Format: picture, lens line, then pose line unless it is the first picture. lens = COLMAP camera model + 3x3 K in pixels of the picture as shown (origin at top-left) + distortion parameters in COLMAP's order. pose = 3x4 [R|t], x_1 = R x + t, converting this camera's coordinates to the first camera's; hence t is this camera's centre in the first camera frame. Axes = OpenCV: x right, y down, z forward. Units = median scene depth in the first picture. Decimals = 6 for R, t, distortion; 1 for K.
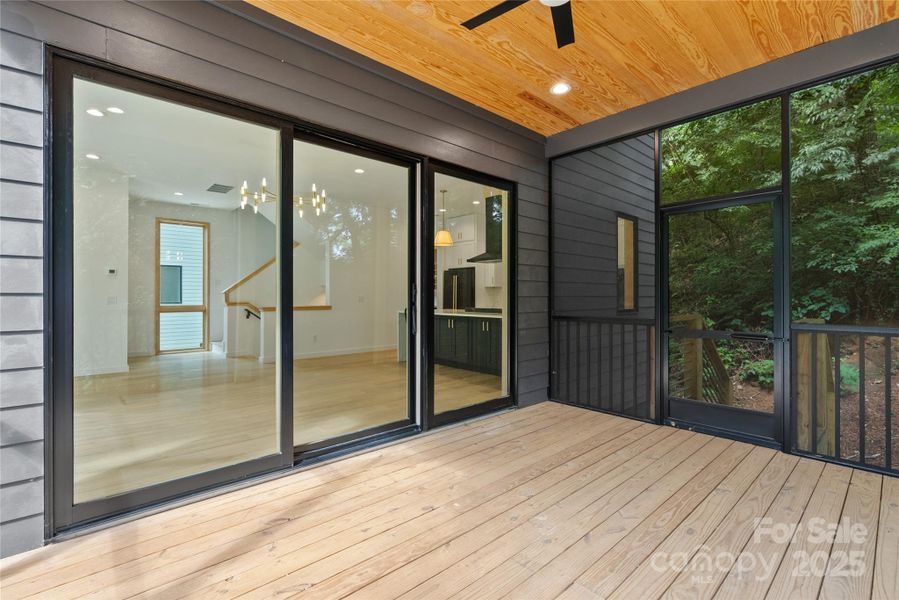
lens RADIAL K [[418.1, 0, 449.1], [0, 418.1, 298.8], [0, 0, 1]] dist [-0.004151, -0.000013]
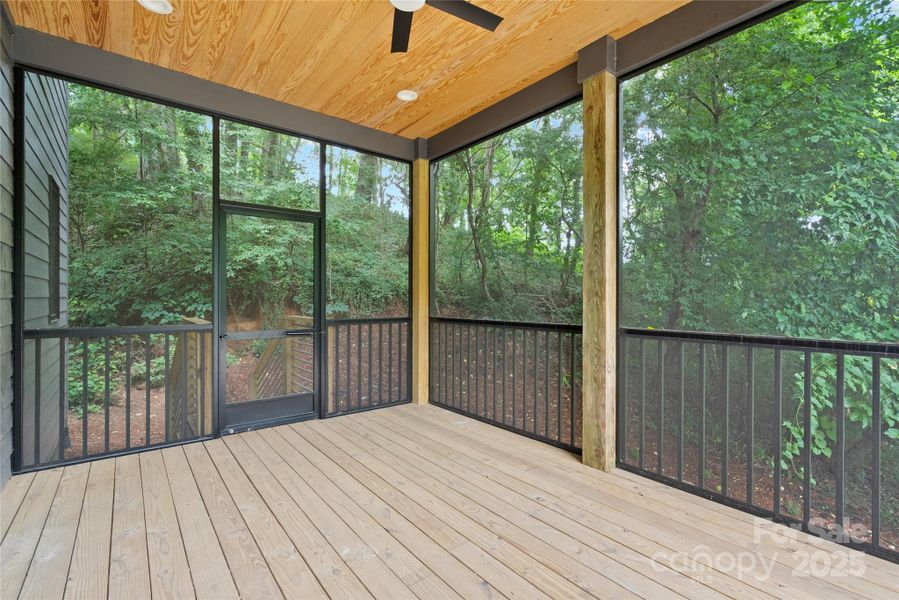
lens RADIAL K [[418.1, 0, 449.7], [0, 418.1, 299.0], [0, 0, 1]] dist [-0.004151, -0.000013]
pose [[0.042473, 0.002356, 0.999095, -0.431792], [0.001226, 0.999996, -0.002410, -0.001298], [-0.999097, 0.001327, 0.042470, 0.496384]]
